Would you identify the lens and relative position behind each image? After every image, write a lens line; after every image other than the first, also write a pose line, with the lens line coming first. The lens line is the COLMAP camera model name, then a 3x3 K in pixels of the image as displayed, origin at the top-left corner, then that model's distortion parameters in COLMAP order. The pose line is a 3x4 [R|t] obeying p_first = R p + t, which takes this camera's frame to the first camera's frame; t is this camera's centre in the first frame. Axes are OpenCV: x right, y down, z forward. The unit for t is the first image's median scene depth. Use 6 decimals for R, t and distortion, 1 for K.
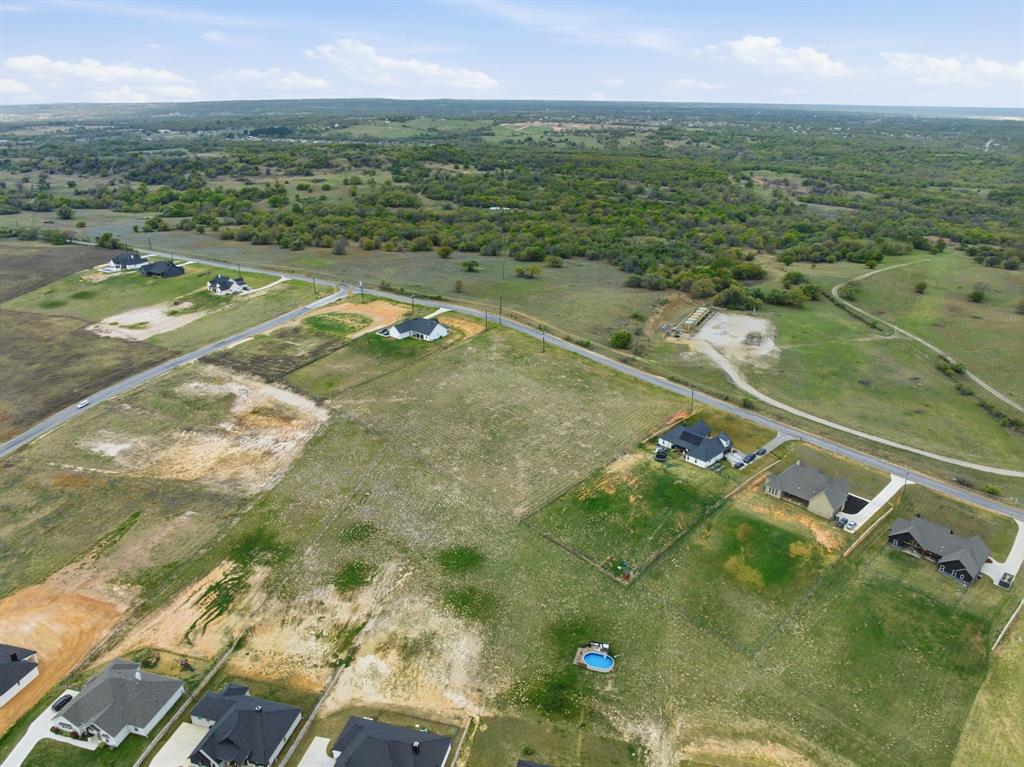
lens RADIAL K [[724.4, 0, 512.2], [0, 724.4, 380.7], [0, 0, 1]] dist [-0.046582, 0.011273]
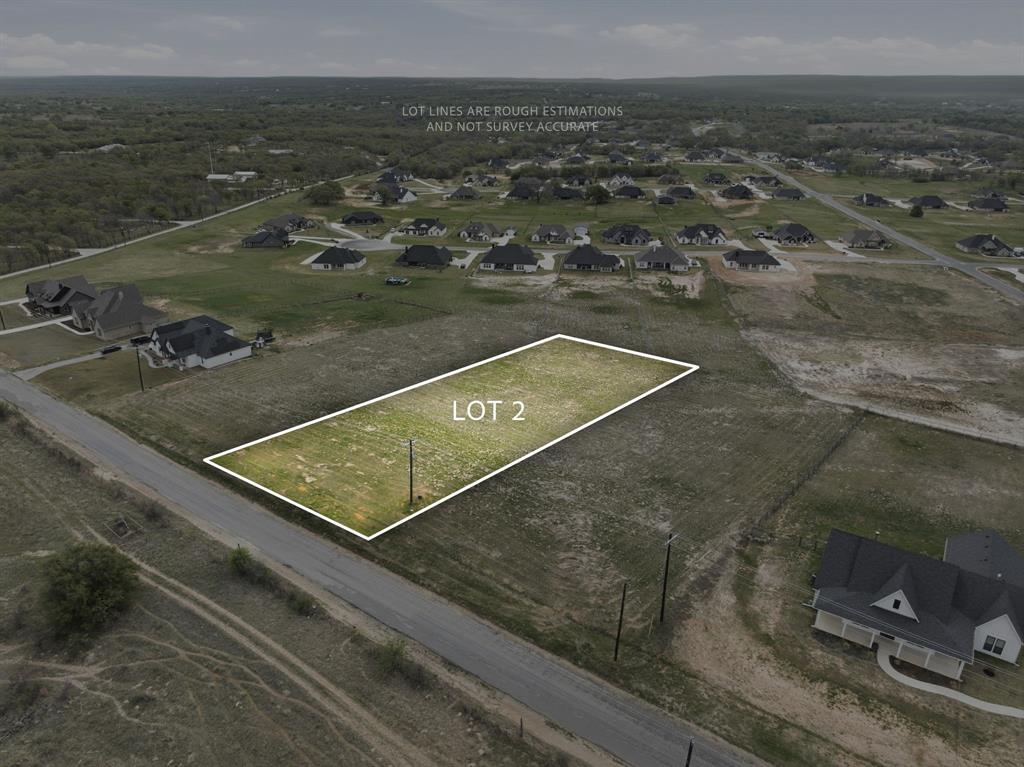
lens RADIAL K [[724.4, 0, 507.7], [0, 724.4, 380.2], [0, 0, 1]] dist [-0.046582, 0.011273]
pose [[-0.992230, 0.034782, -0.119455, 0.040386], [-0.059971, 0.707523, 0.704142, -0.315015], [0.109008, 0.705834, -0.699939, 1.255561]]
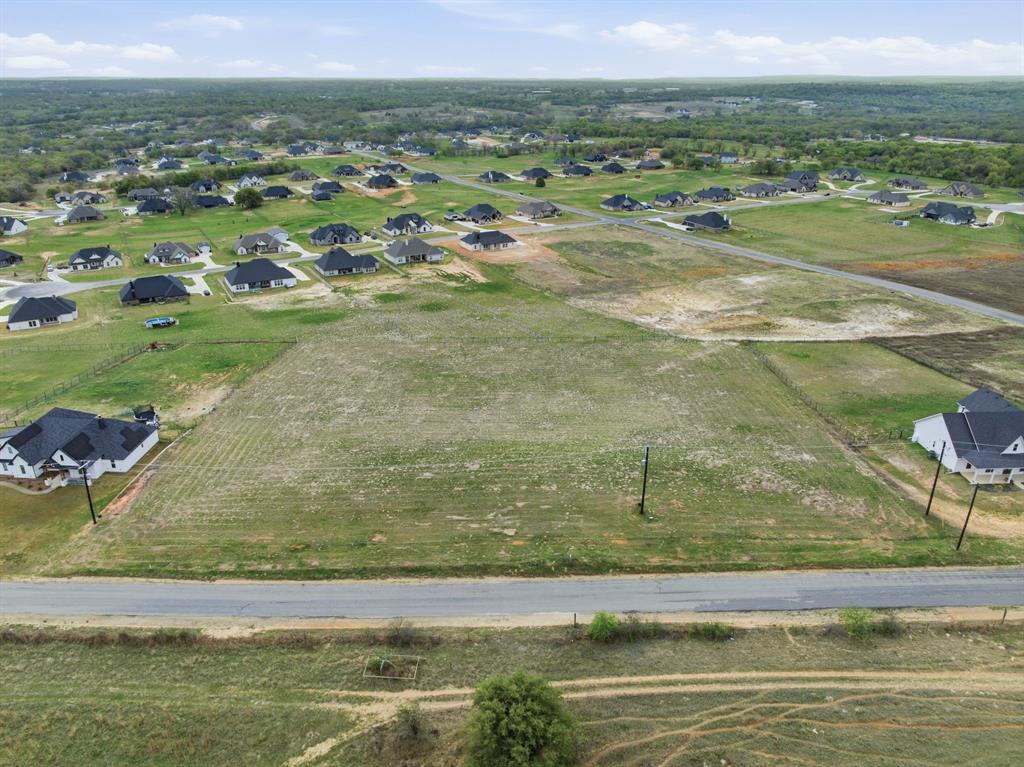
lens RADIAL K [[724.4, 0, 510.0], [0, 724.4, 387.7], [0, 0, 1]] dist [-0.046582, 0.011273]
pose [[-0.729403, 0.265576, -0.630429, 0.275454], [-0.267791, 0.737172, 0.620376, -0.266058], [0.629492, 0.621327, -0.466576, 1.139704]]
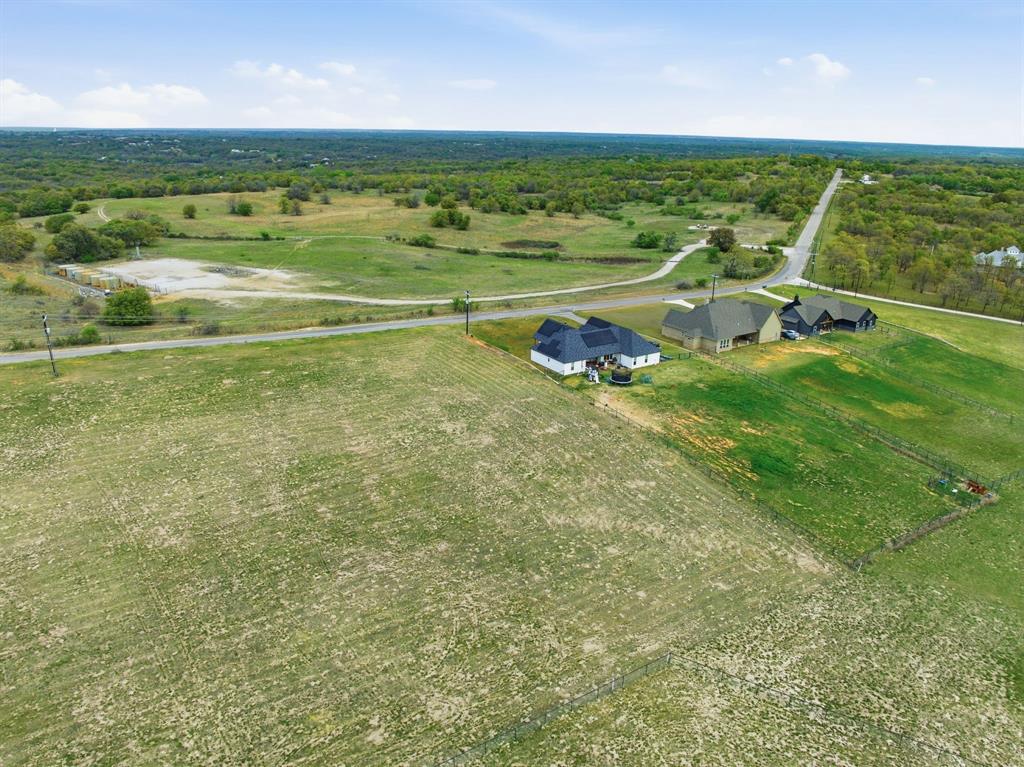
lens RADIAL K [[724.4, 0, 514.2], [0, 724.4, 379.5], [0, 0, 1]] dist [-0.046582, 0.011273]
pose [[0.189305, -0.329090, 0.925129, -0.256623], [0.351991, 0.902292, 0.248940, -0.048496], [-0.916660, 0.278511, 0.286645, 0.732397]]
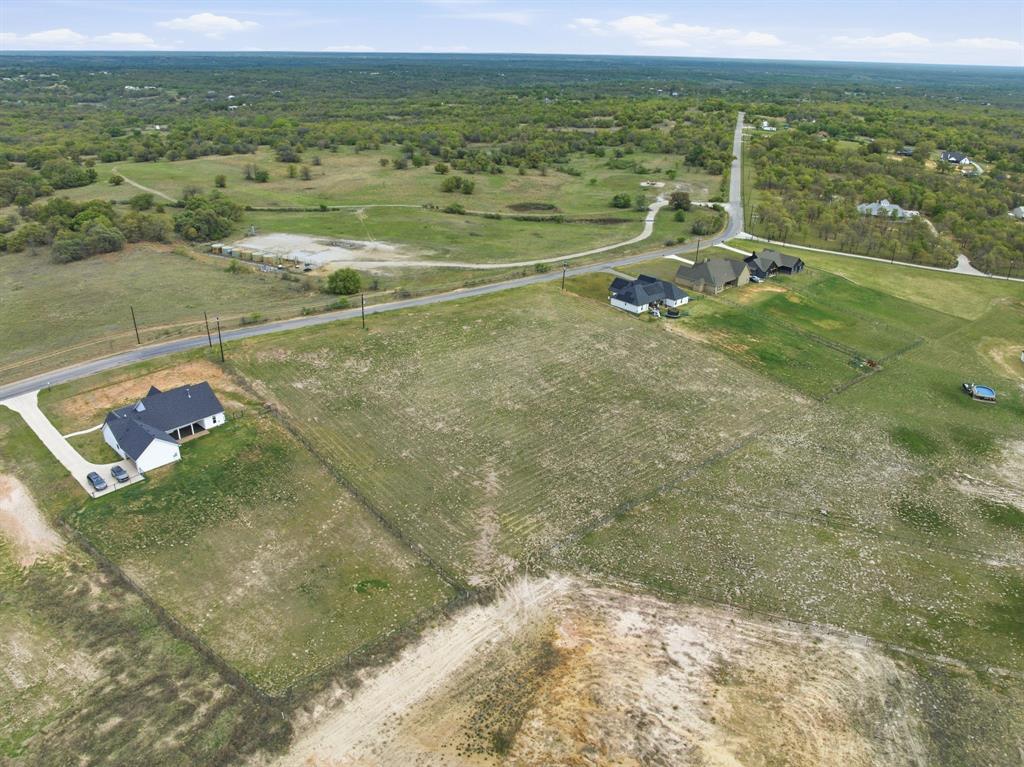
lens RADIAL K [[724.4, 0, 513.8], [0, 724.4, 376.4], [0, 0, 1]] dist [-0.046582, 0.011273]
pose [[0.042061, -0.421188, 0.905998, -0.541551], [0.356072, 0.853577, 0.380288, -0.201454], [-0.933511, 0.306605, 0.185876, 0.833336]]
